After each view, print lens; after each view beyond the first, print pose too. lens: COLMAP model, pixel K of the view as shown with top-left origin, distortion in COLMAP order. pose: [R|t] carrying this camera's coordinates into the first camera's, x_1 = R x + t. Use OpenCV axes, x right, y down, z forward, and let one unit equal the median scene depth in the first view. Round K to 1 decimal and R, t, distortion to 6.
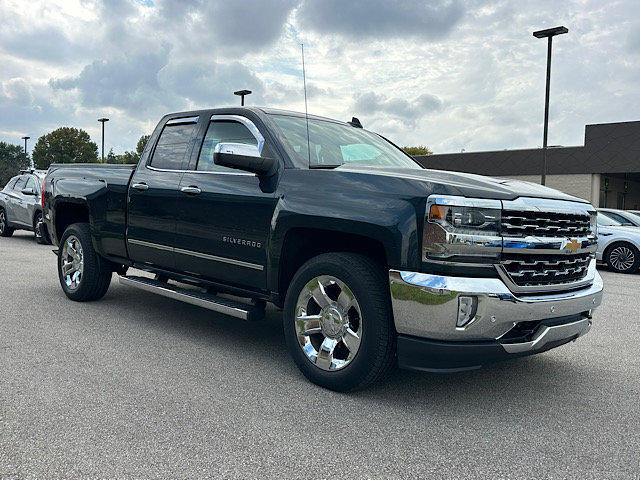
lens RADIAL K [[633.3, 0, 320.0], [0, 633.3, 240.0], [0, 0, 1]] dist [0.141145, -0.245994]
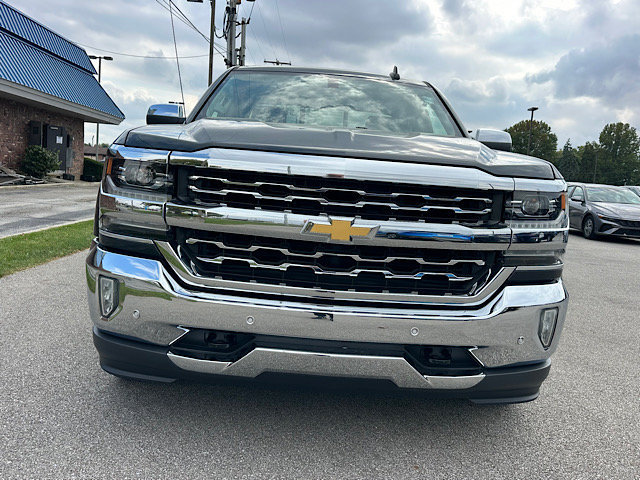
lens RADIAL K [[623.1, 0, 315.6], [0, 623.1, 239.0], [0, 0, 1]] dist [0.182192, -0.357399]
pose [[0.719214, 0.080287, -0.690135, 0.452492], [-0.075168, 0.996462, 0.037588, -0.002088], [0.690711, 0.024842, 0.722704, 0.308503]]
